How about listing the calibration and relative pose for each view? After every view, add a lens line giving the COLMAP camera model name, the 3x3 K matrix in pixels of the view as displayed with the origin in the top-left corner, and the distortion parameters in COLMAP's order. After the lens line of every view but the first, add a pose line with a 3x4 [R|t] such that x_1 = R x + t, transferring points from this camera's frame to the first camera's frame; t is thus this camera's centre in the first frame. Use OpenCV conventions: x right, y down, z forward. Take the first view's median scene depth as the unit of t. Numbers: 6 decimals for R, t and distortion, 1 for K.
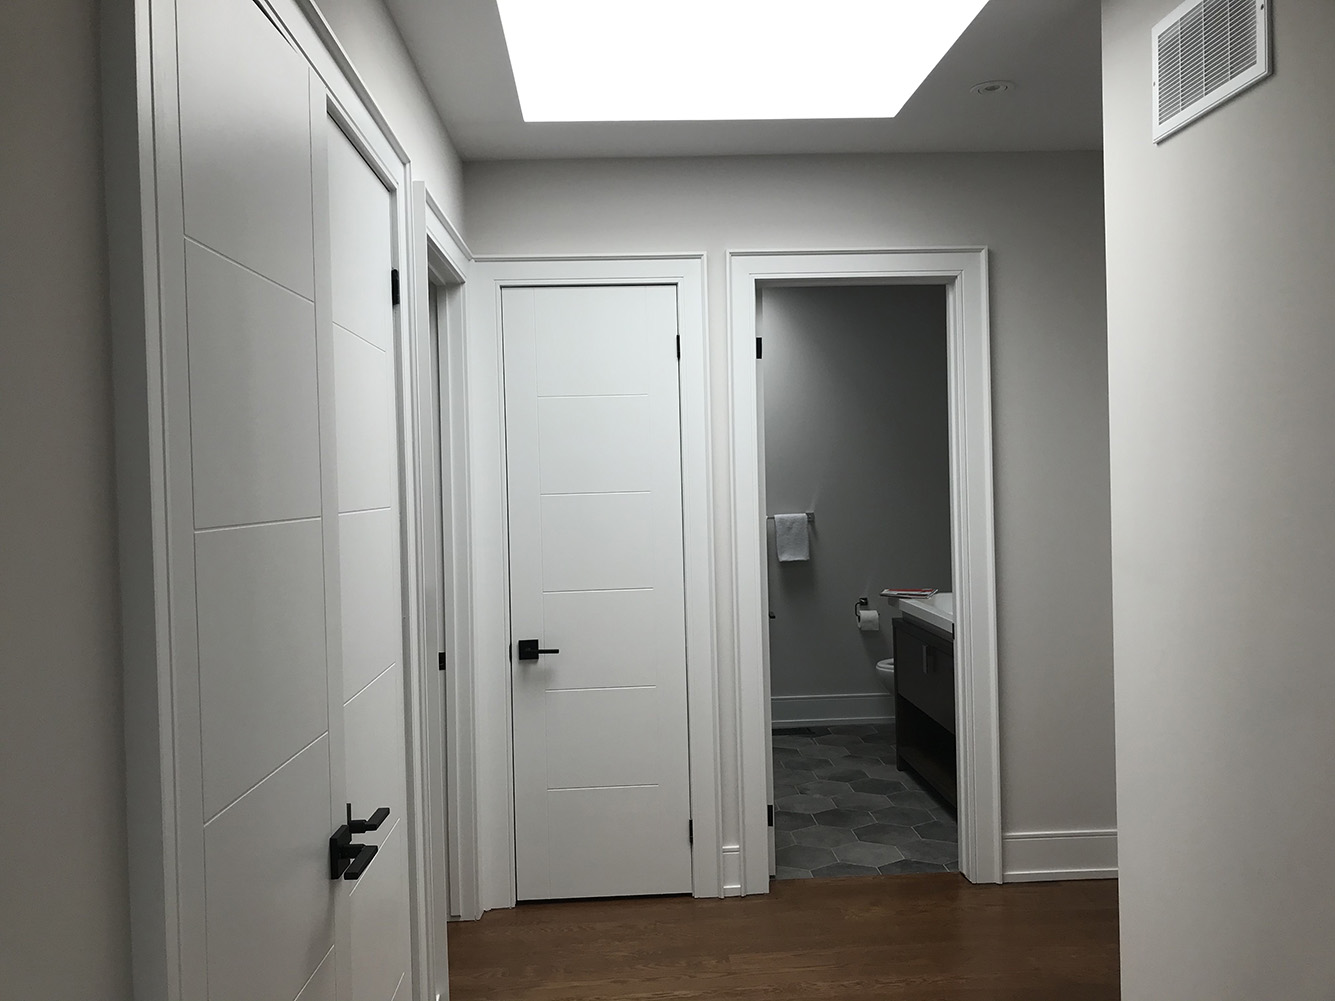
lens RADIAL K [[1091.6, 0, 667.9], [0, 1091.6, 499.4], [0, 0, 1]] dist [0.051855, -0.053739]
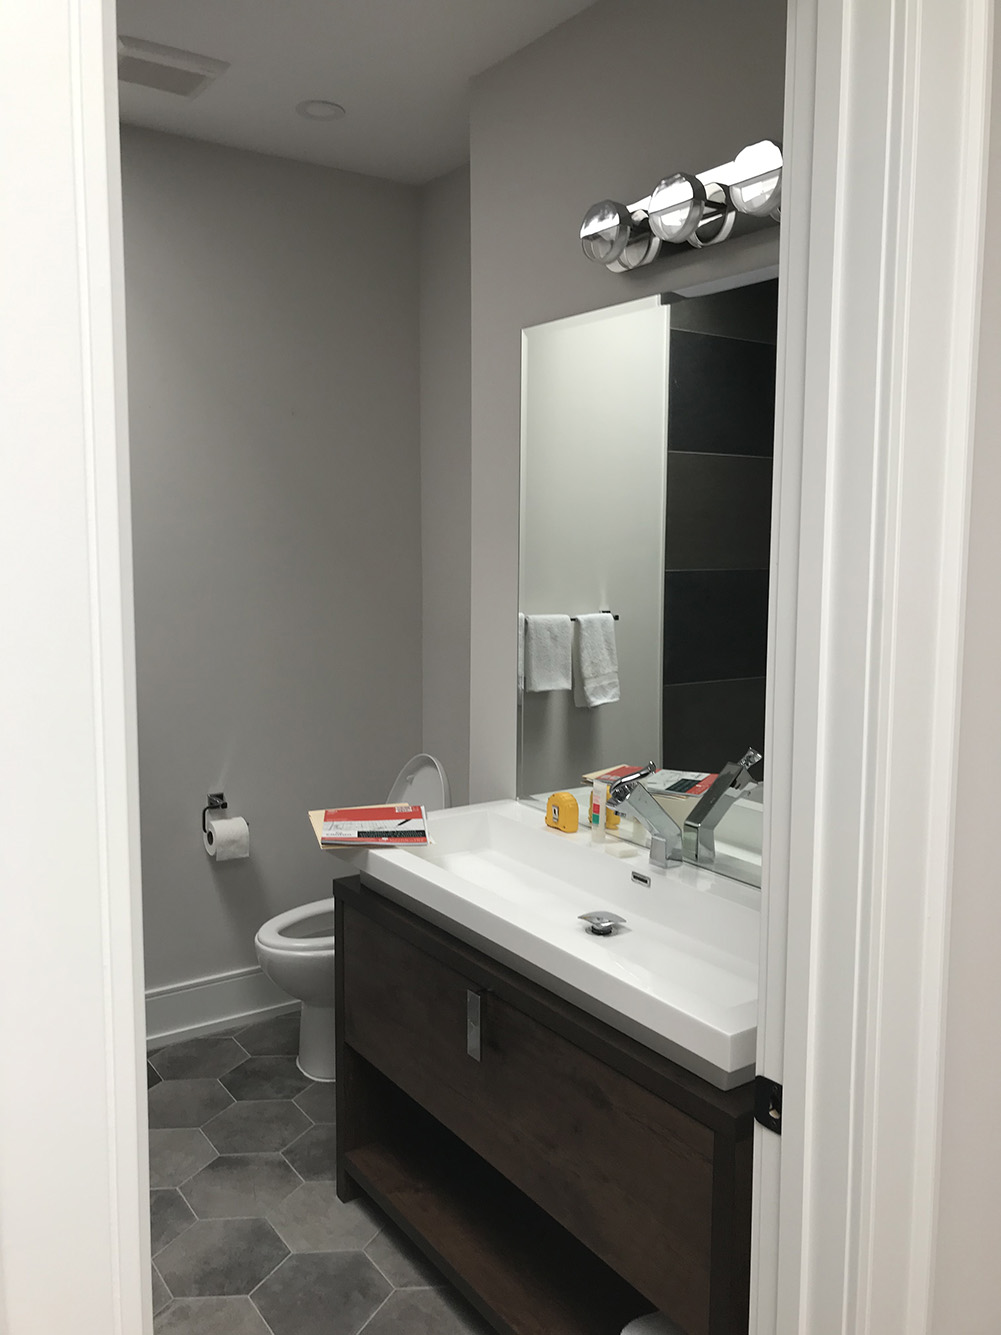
lens RADIAL K [[1091.6, 0, 501.4], [0, 1091.6, 666.5], [0, 0, 1]] dist [0.051855, -0.053739]
pose [[0.852811, -0.034819, 0.521057, 0.030168], [-0.013101, 0.996034, 0.088002, -0.014930], [-0.522055, -0.081876, 0.848973, 0.514179]]
